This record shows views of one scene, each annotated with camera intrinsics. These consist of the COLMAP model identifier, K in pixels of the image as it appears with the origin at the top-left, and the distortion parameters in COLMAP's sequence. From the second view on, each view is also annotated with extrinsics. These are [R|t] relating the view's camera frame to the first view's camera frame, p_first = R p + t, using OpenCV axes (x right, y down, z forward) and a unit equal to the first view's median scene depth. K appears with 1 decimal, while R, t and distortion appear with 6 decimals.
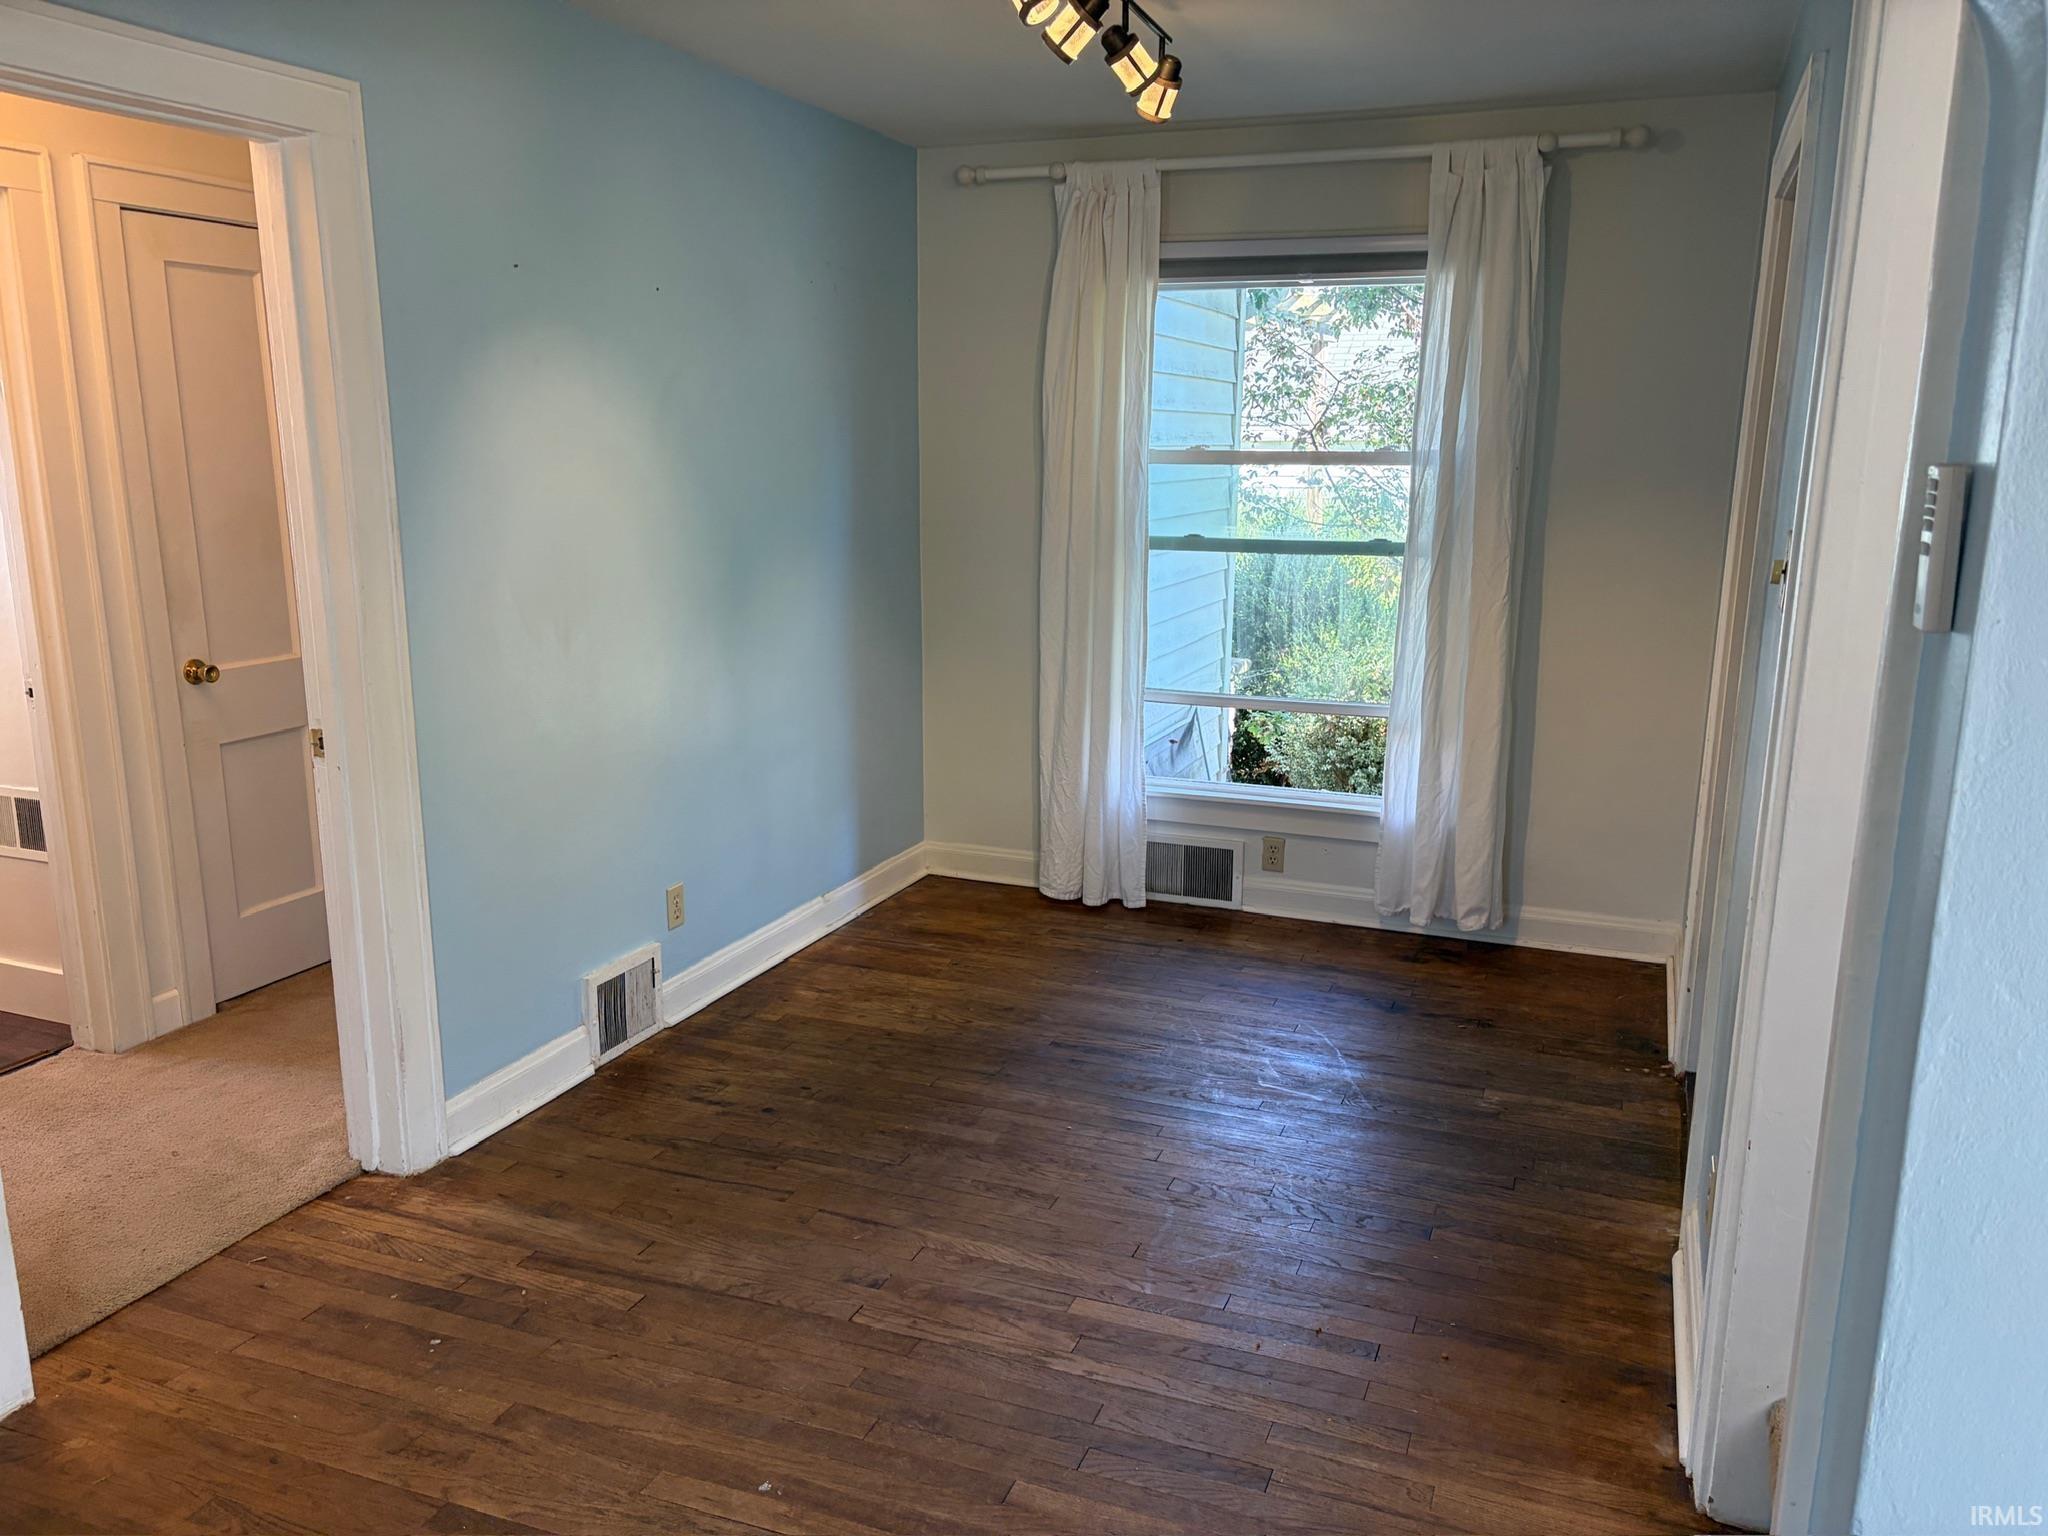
lens RADIAL K [[1564.2, 0, 1038.9], [0, 1564.2, 760.6], [0, 0, 1]] dist [0.070369, -0.064259]
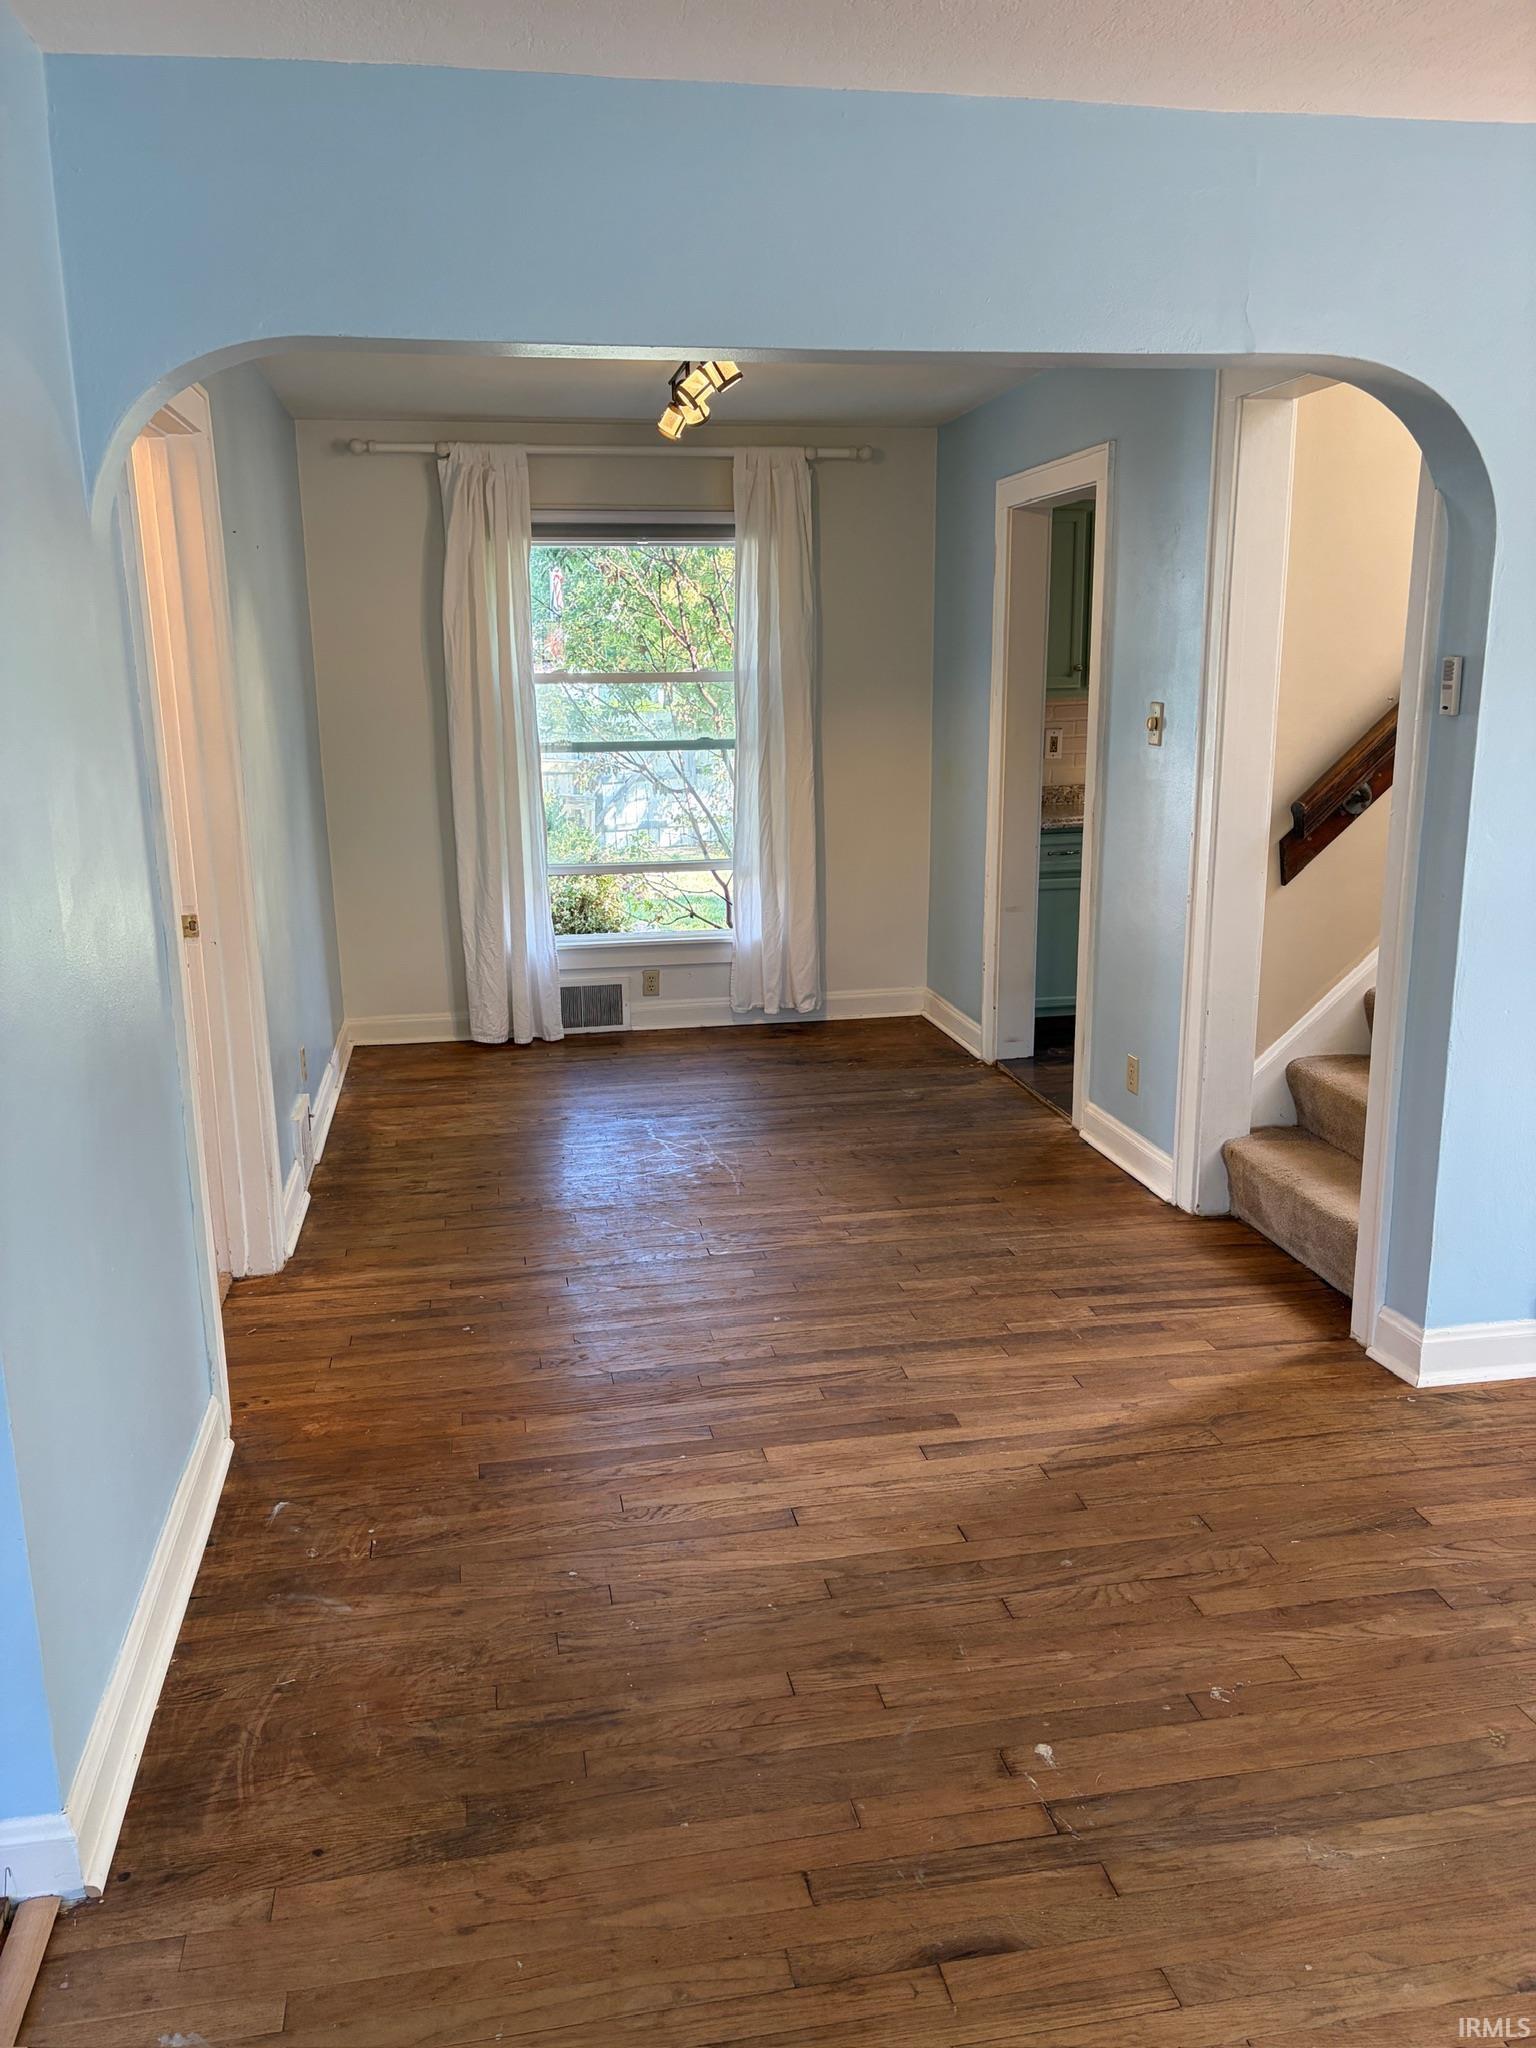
lens RADIAL K [[1564.2, 0, 756.3], [0, 1564.2, 1025.7], [0, 0, 1]] dist [0.070369, -0.064259]
pose [[0.845917, -0.141104, 0.514309, -0.501038], [0.132319, 0.989740, 0.053909, 0.040353], [-0.516640, 0.022450, 0.855909, -0.180825]]
